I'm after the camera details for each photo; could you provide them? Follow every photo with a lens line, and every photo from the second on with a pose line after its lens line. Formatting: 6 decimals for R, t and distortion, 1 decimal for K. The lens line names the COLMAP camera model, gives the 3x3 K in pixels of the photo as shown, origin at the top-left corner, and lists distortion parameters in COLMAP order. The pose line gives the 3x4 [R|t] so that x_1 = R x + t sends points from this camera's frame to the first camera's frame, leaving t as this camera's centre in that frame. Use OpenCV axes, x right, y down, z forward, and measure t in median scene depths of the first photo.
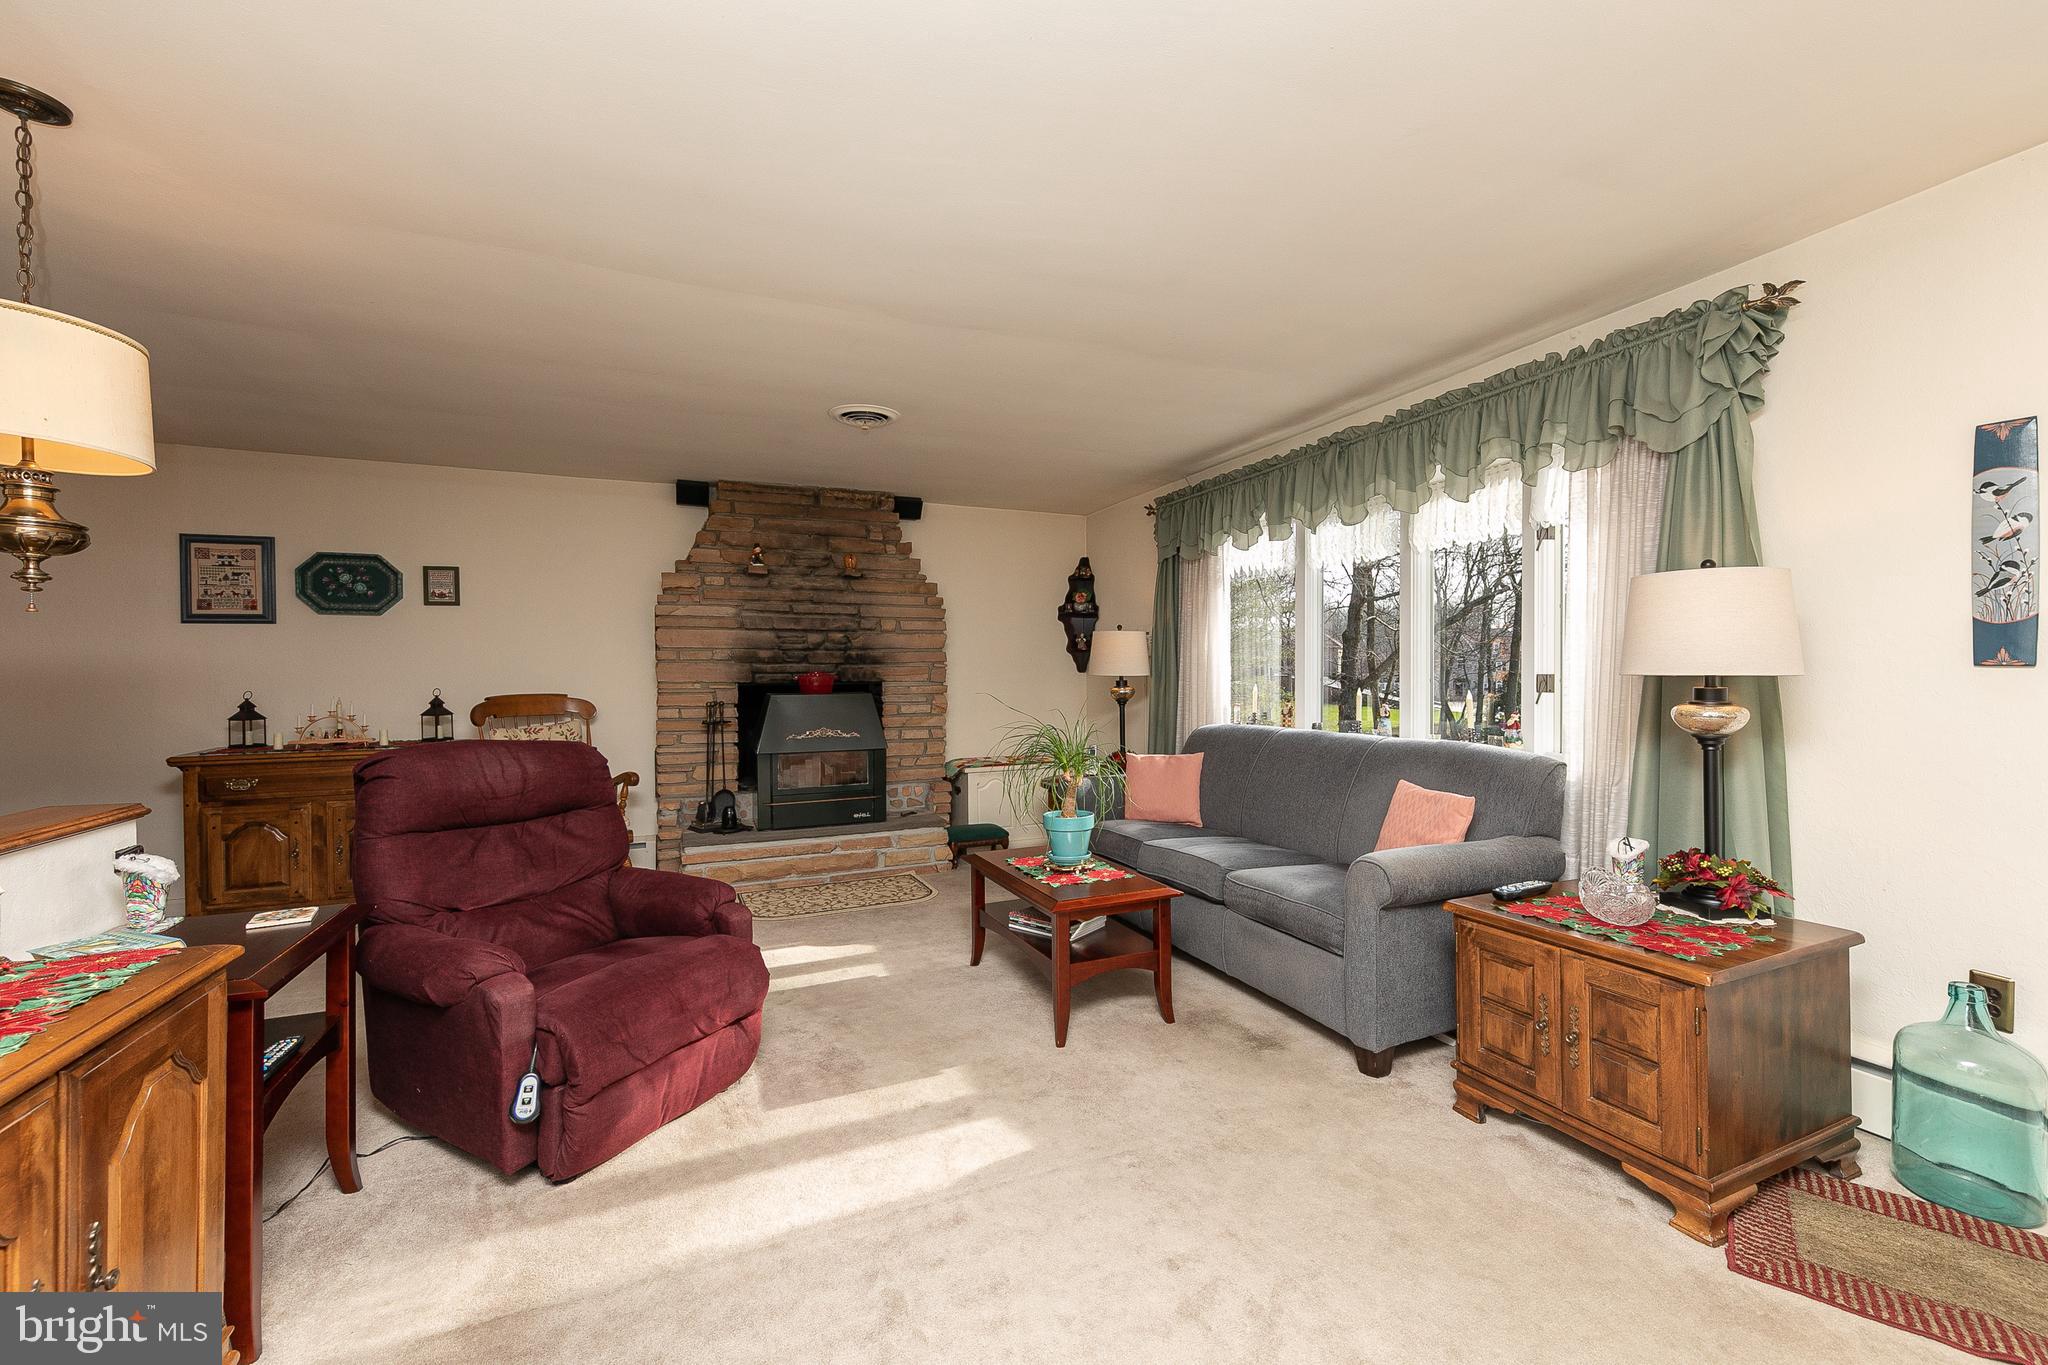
lens RADIAL K [[846.6, 0, 1033.7], [0, 846.6, 674.1], [0, 0, 1]] dist [0.012163, 0.000219]
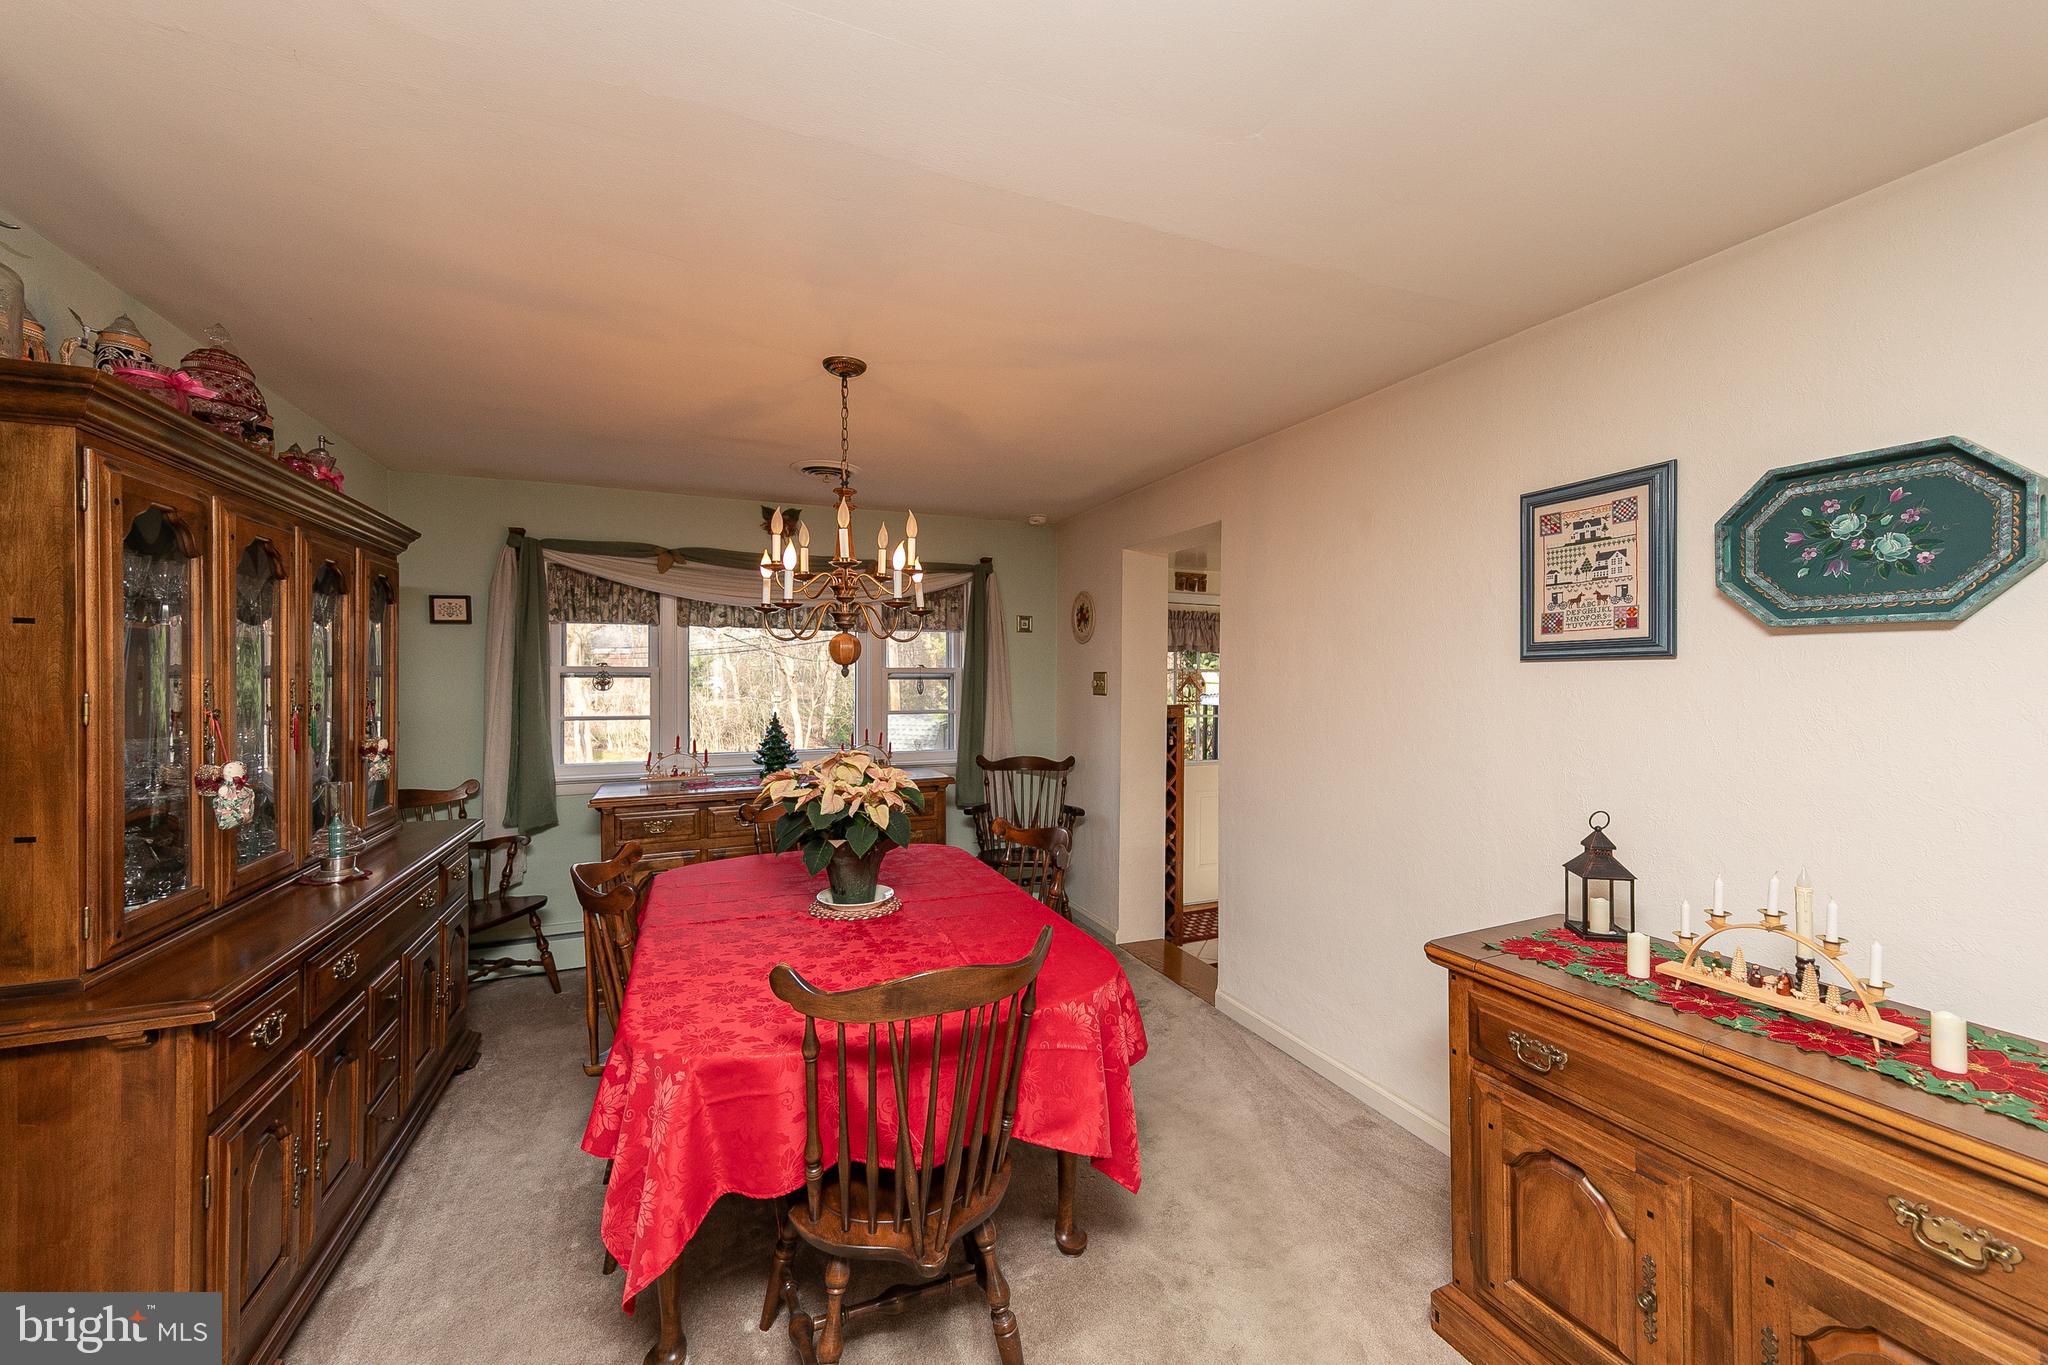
lens RADIAL K [[796.2, 0, 1033.1], [0, 796.2, 674.8], [0, 0, 1]] dist [0.001976, 0.000144]
pose [[0.000582, 0.003864, -0.999992, -0.487006], [-0.006621, 0.999971, 0.003860, -0.050140], [0.999978, 0.006618, 0.000608, 0.682508]]
